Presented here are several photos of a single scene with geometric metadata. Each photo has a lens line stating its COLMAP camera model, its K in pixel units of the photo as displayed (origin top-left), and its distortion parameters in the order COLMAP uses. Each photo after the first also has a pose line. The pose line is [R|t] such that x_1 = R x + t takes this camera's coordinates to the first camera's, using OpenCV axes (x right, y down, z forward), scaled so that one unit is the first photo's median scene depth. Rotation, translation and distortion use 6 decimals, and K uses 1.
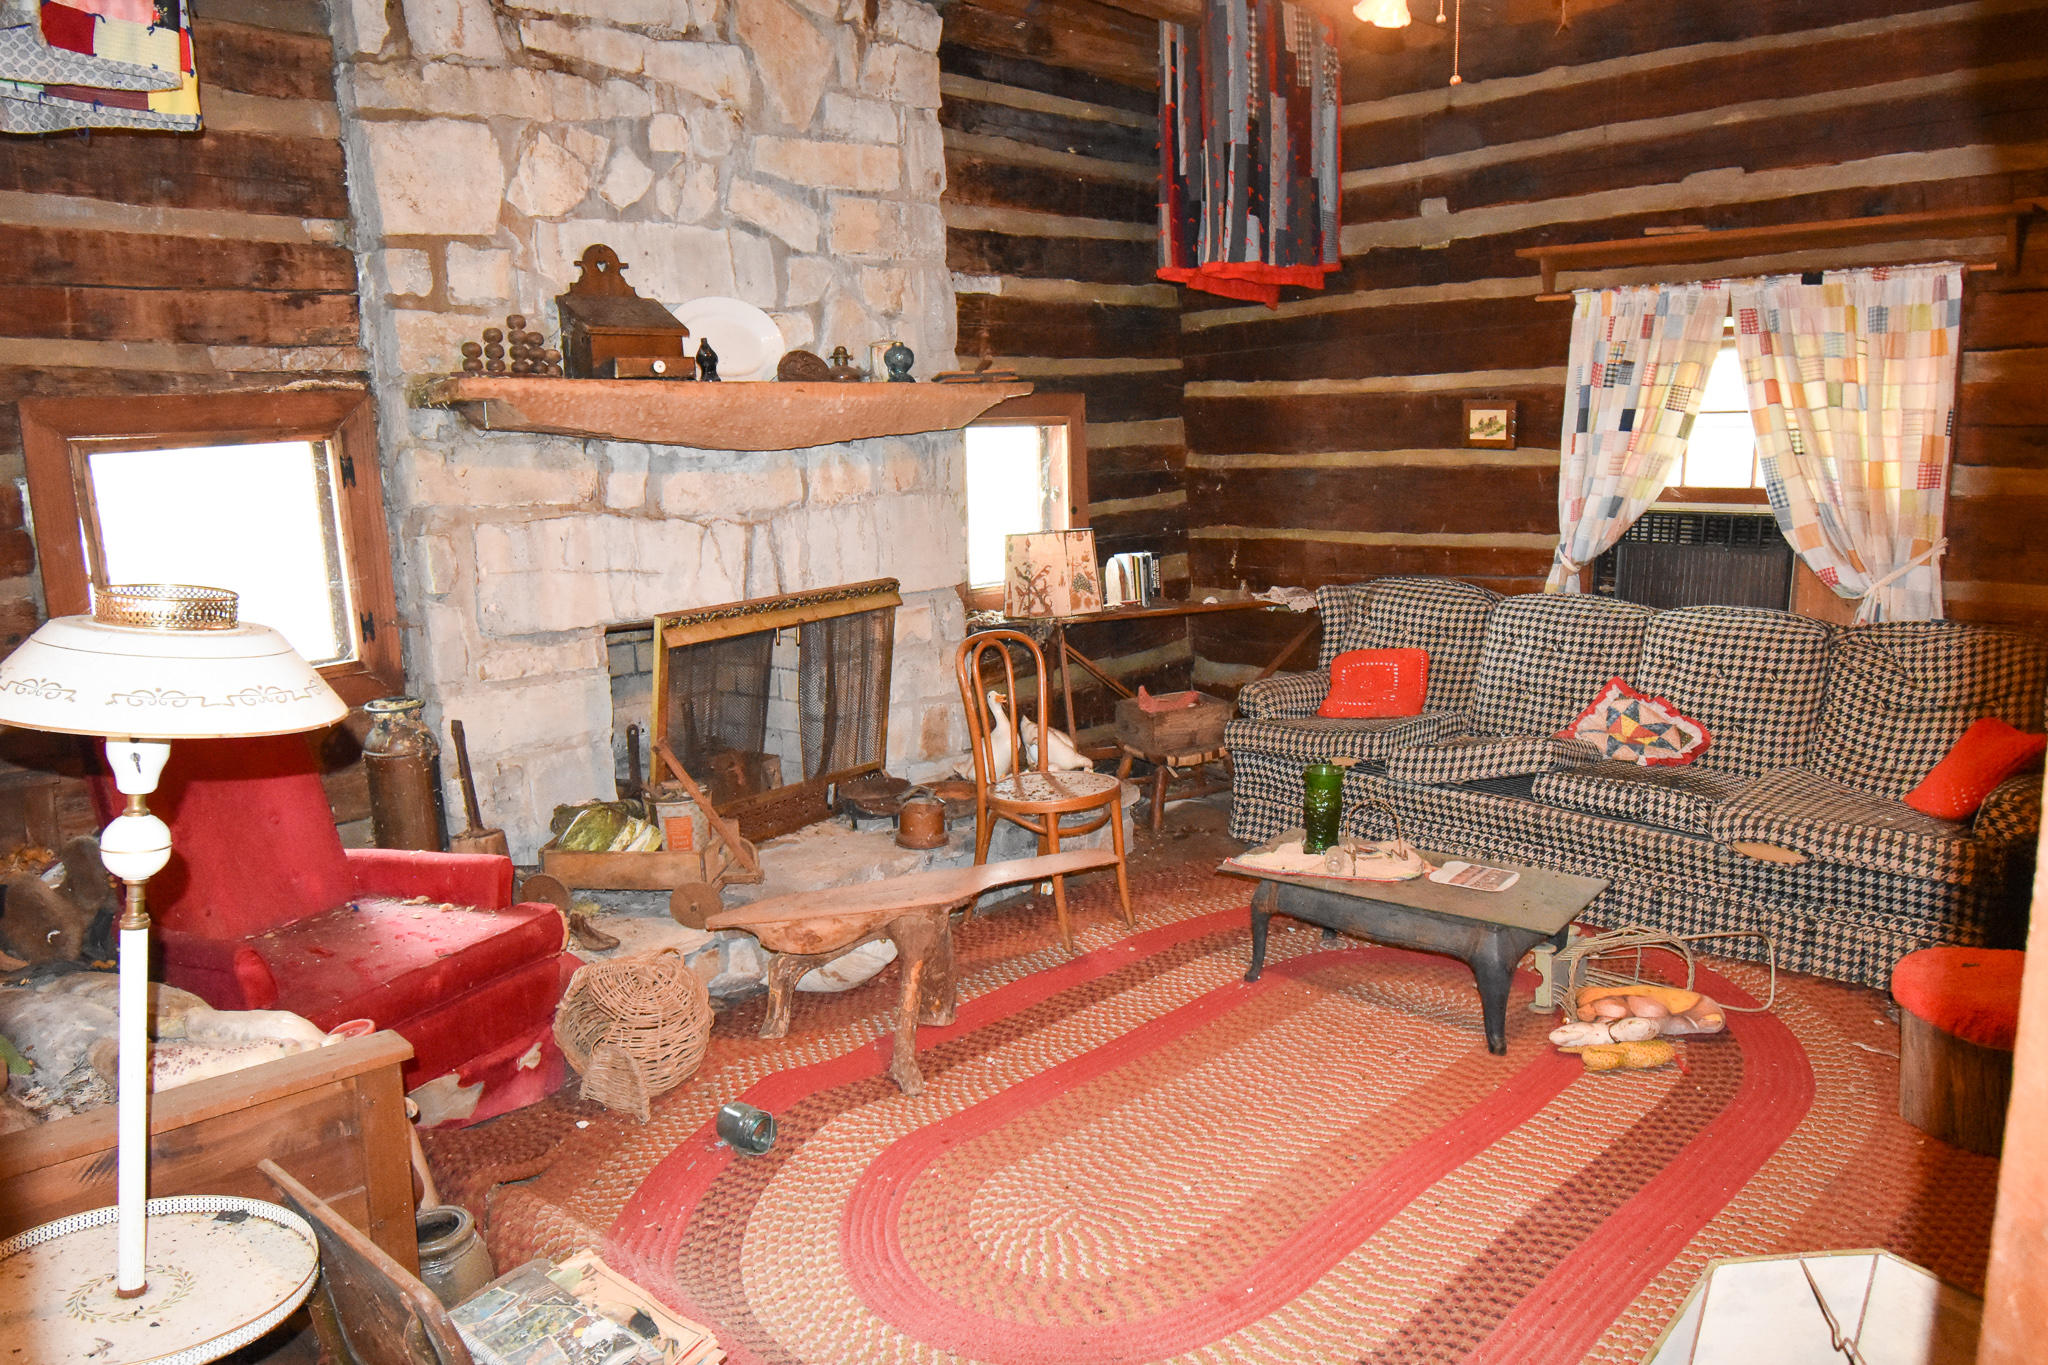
lens RADIAL K [[1427.8, 0, 1029.4], [0, 1427.8, 669.6], [0, 0, 1]] dist [0.005645, -0.029994]
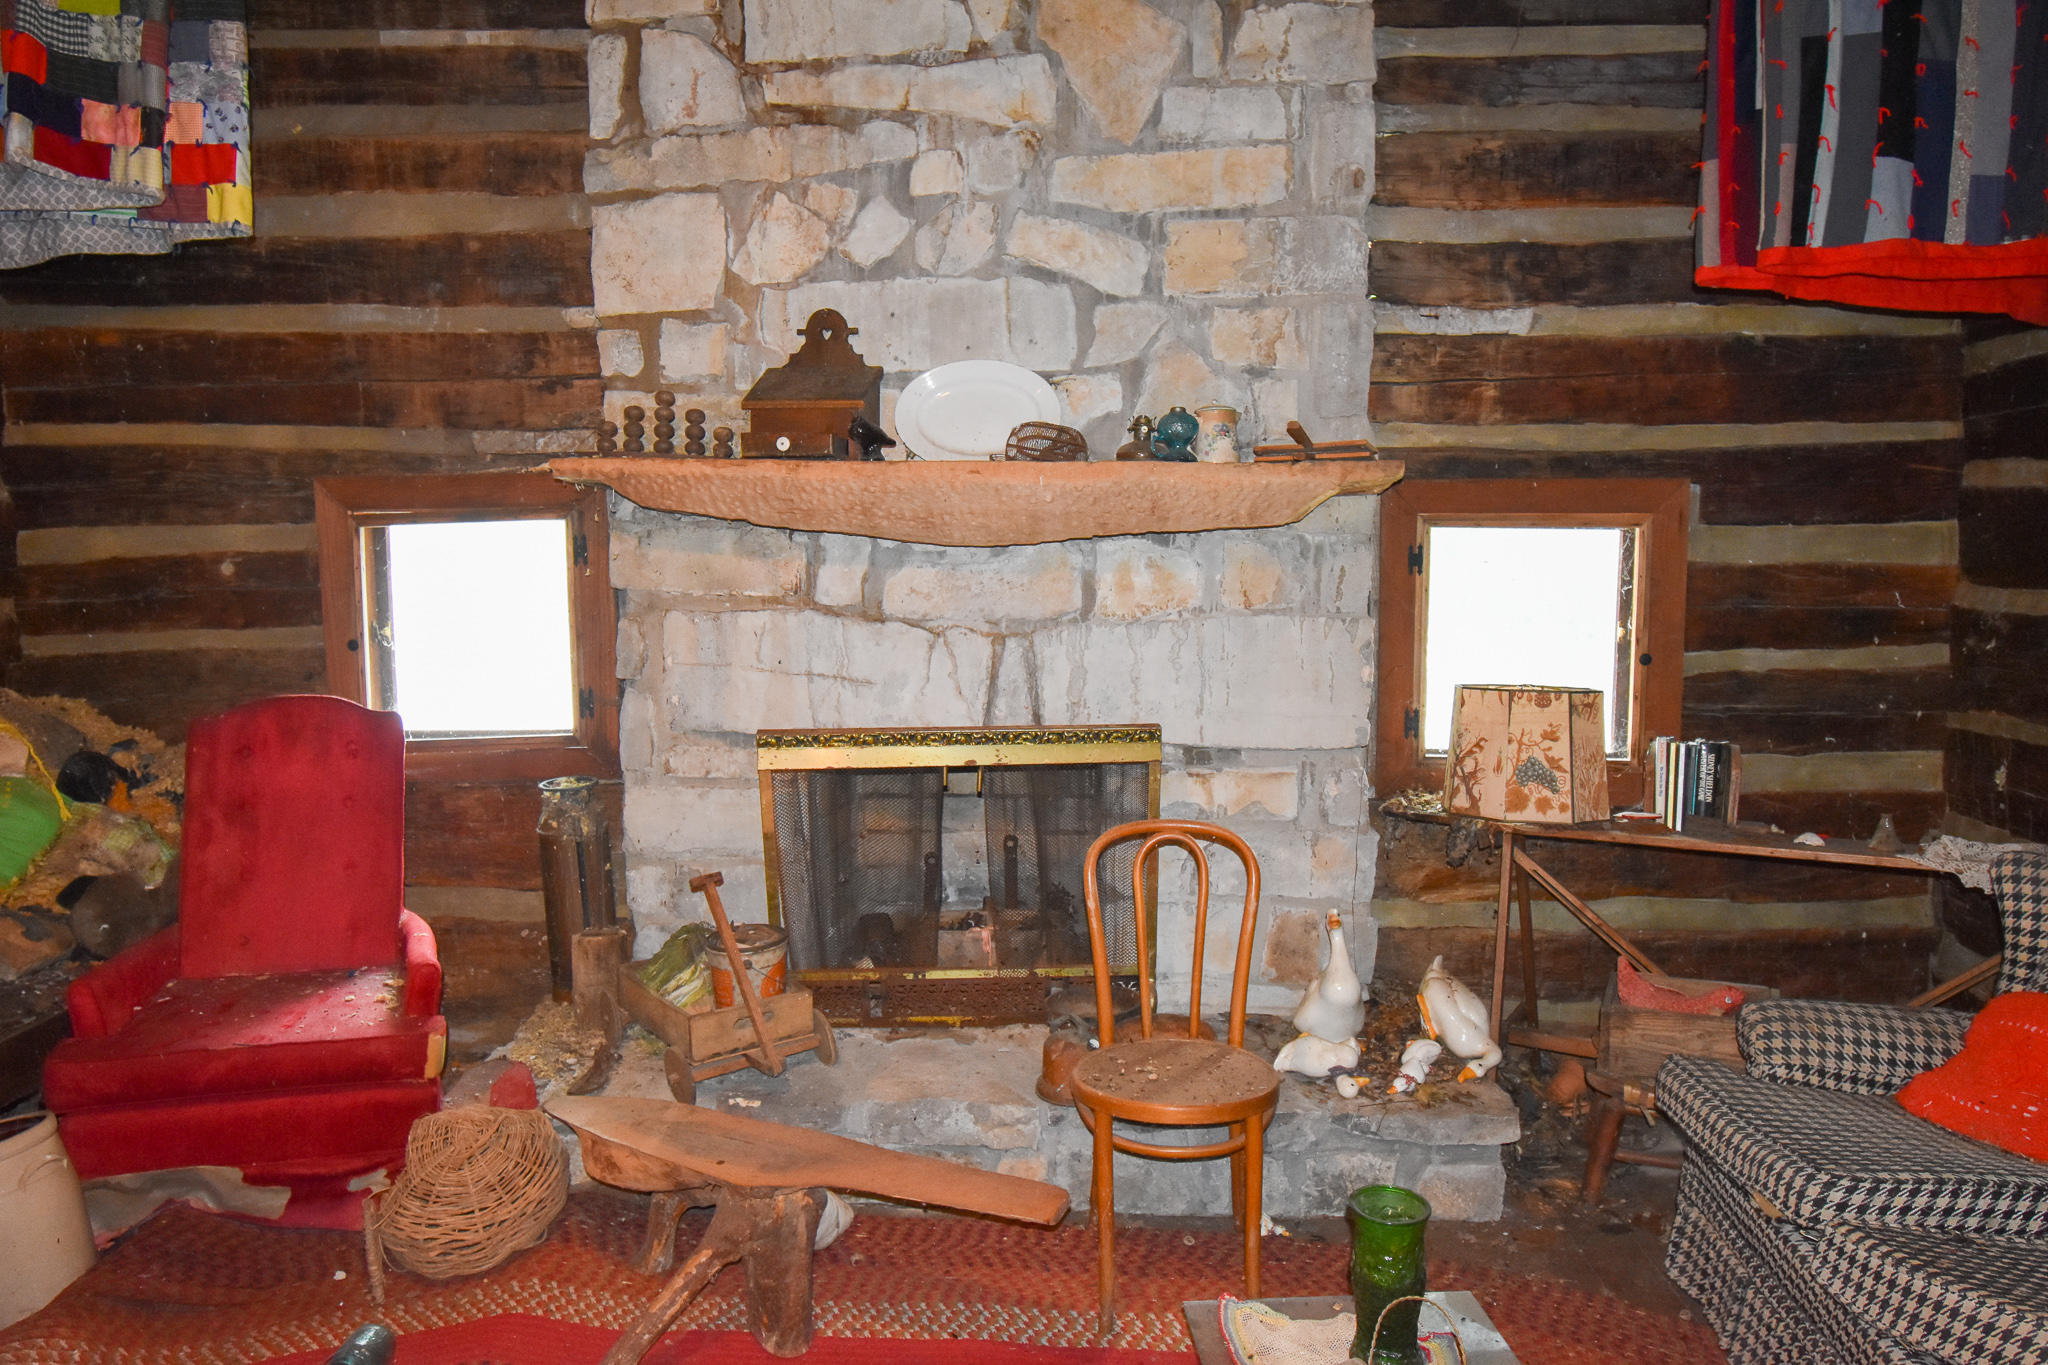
lens RADIAL K [[1427.8, 0, 1029.4], [0, 1427.8, 669.6], [0, 0, 1]] dist [0.005645, -0.029994]
pose [[0.655229, 0.101835, -0.748535, 0.465731], [-0.147229, 0.989086, 0.005685, -0.098897], [0.740944, 0.106481, 0.663071, 0.524518]]
